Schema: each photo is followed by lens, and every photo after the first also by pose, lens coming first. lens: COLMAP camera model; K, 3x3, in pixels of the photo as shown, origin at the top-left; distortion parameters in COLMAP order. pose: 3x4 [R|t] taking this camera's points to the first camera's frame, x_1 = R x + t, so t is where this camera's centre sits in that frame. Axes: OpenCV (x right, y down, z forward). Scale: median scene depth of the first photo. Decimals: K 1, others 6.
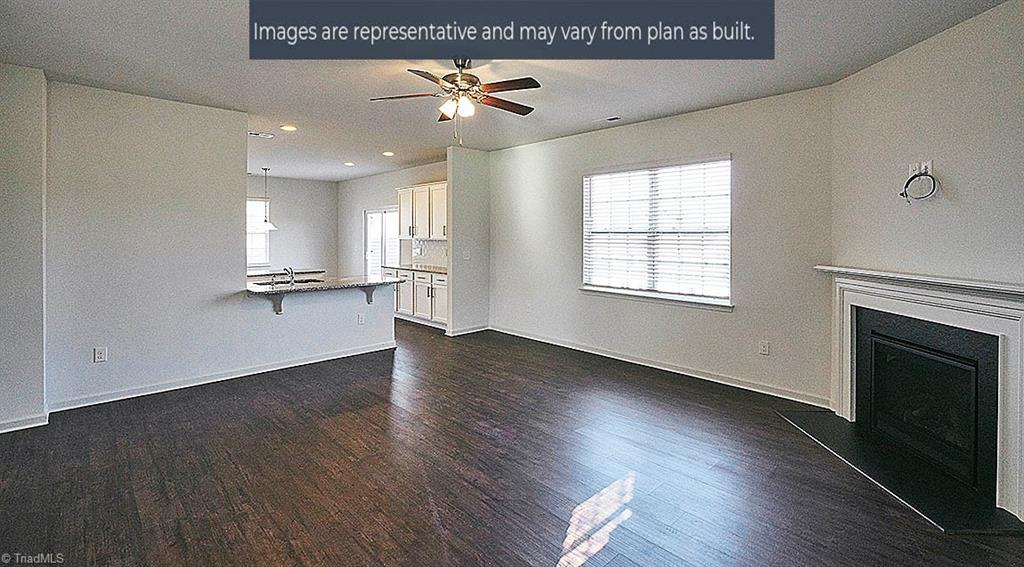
lens RADIAL K [[453.8, 0, 507.7], [0, 453.8, 243.3], [0, 0, 1]] dist [-0.000232, 0.000033]
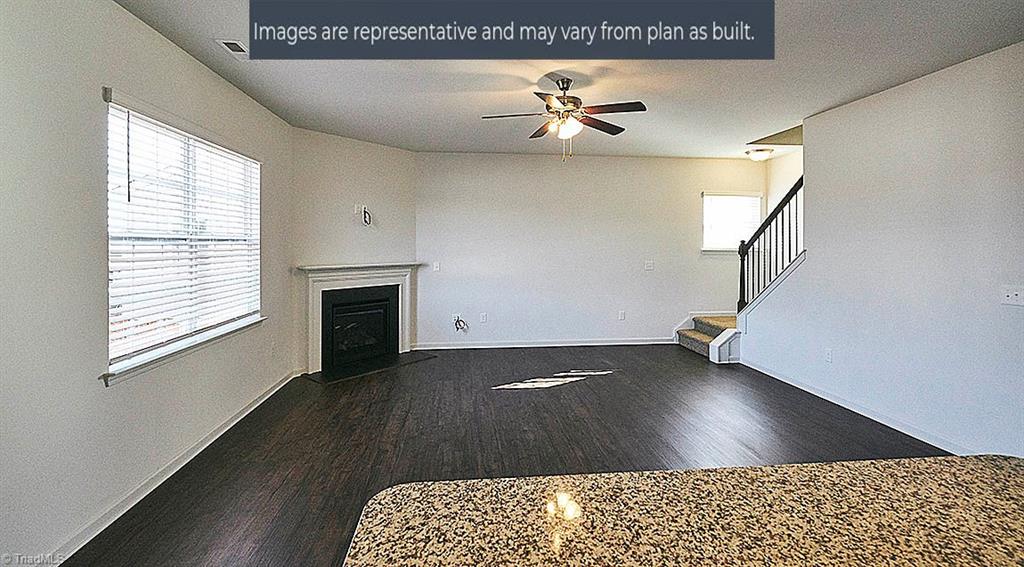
lens RADIAL K [[453.8, 0, 507.7], [0, 453.8, 243.3], [0, 0, 1]] dist [-0.000232, 0.000033]
pose [[-0.791986, -0.001289, 0.610538, -0.600888], [0.012443, 0.999756, 0.018253, -0.035822], [-0.610412, 0.022053, -0.791777, 1.763788]]
